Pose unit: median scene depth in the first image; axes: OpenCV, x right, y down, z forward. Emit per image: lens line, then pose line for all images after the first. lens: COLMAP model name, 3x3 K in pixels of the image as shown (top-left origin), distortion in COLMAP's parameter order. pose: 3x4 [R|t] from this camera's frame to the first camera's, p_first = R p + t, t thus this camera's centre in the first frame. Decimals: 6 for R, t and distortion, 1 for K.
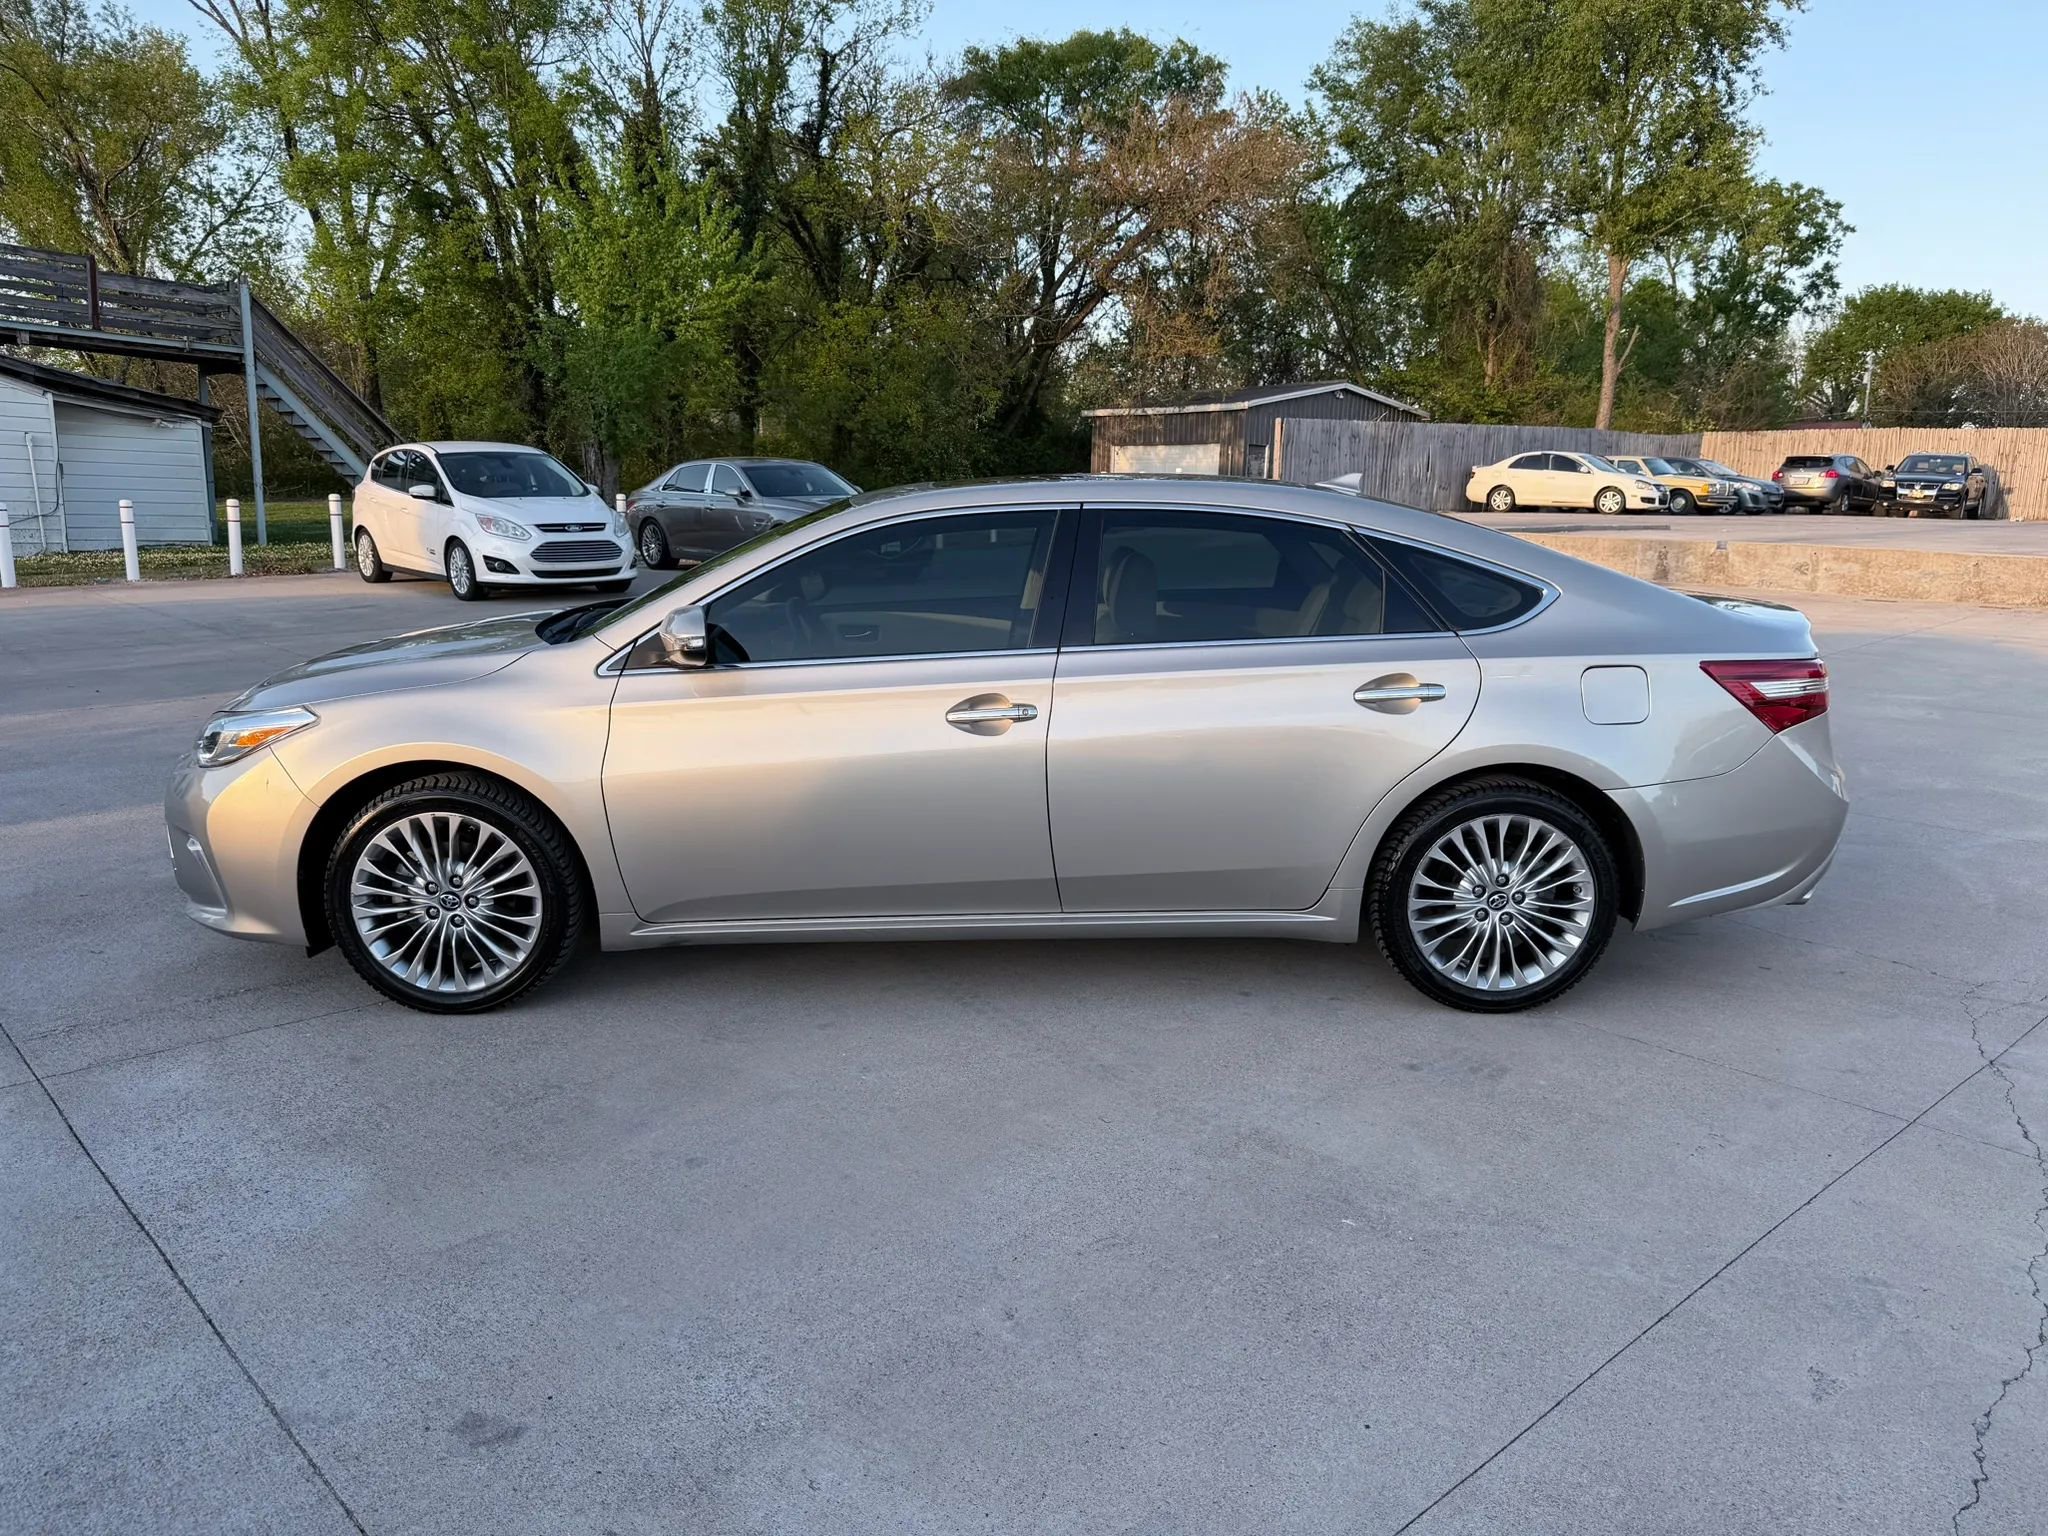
lens RADIAL K [[1436.6, 0, 1028.7], [0, 1436.6, 773.8], [0, 0, 1]] dist [0.007351, -0.008110]
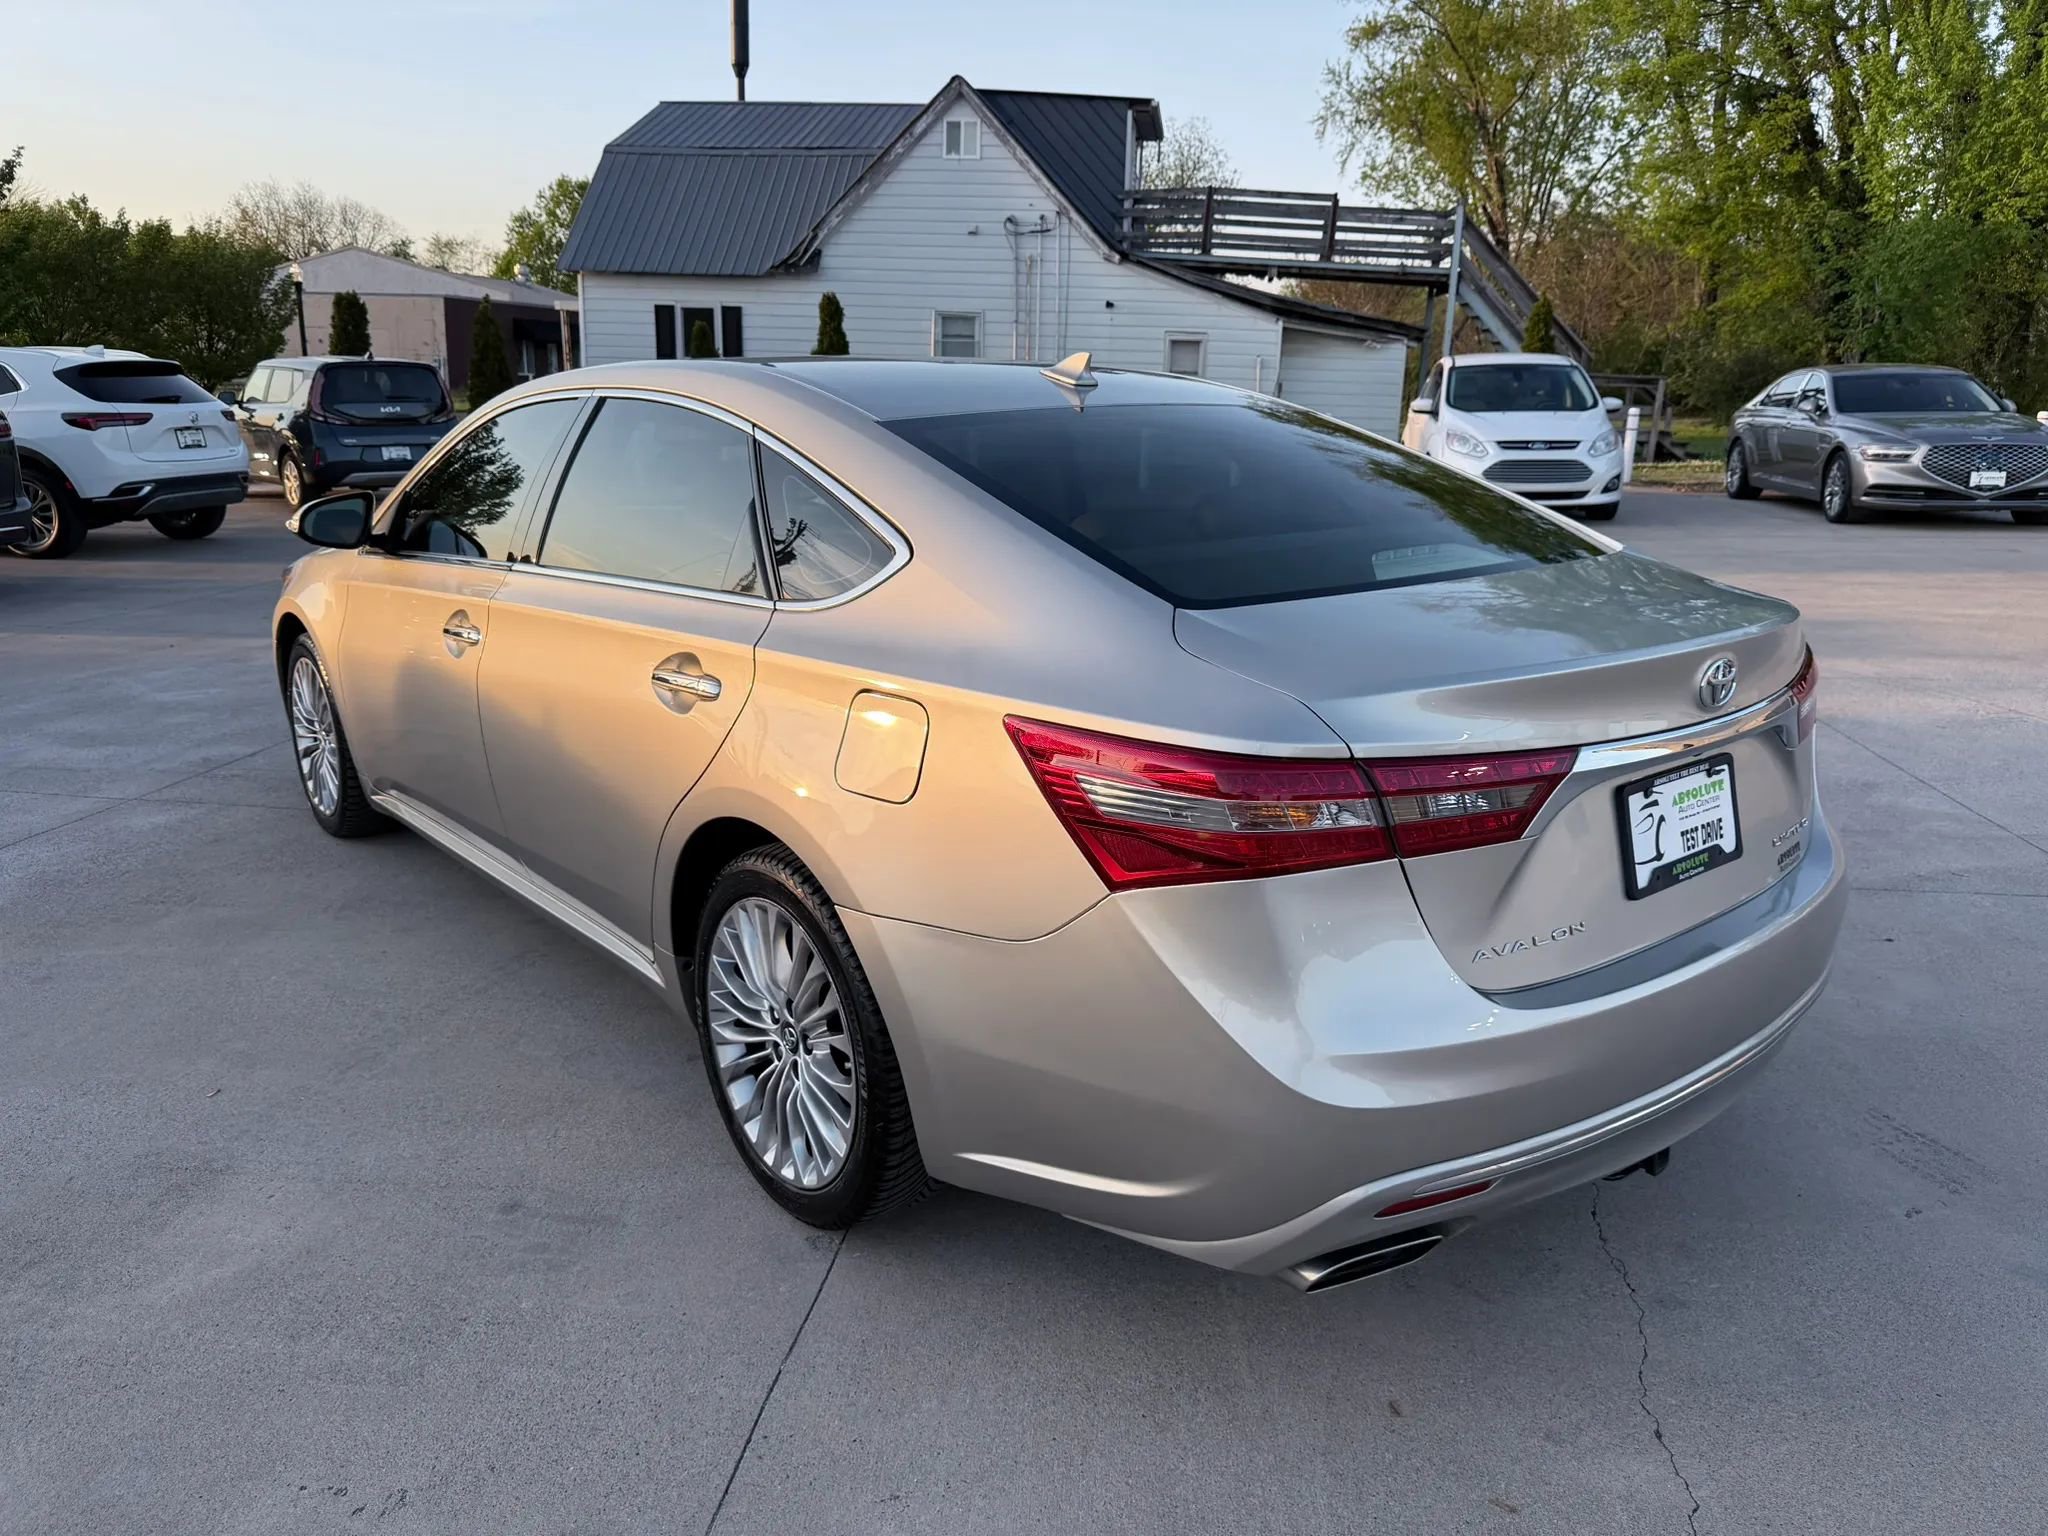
lens RADIAL K [[1436.6, 0, 1028.7], [0, 1436.6, 773.8], [0, 0, 1]] dist [0.007351, -0.008110]
pose [[0.628770, 0.196022, -0.752478, 0.136330], [-0.155679, 0.979846, 0.125166, -0.019485], [0.761848, 0.038444, 0.646614, 0.108714]]
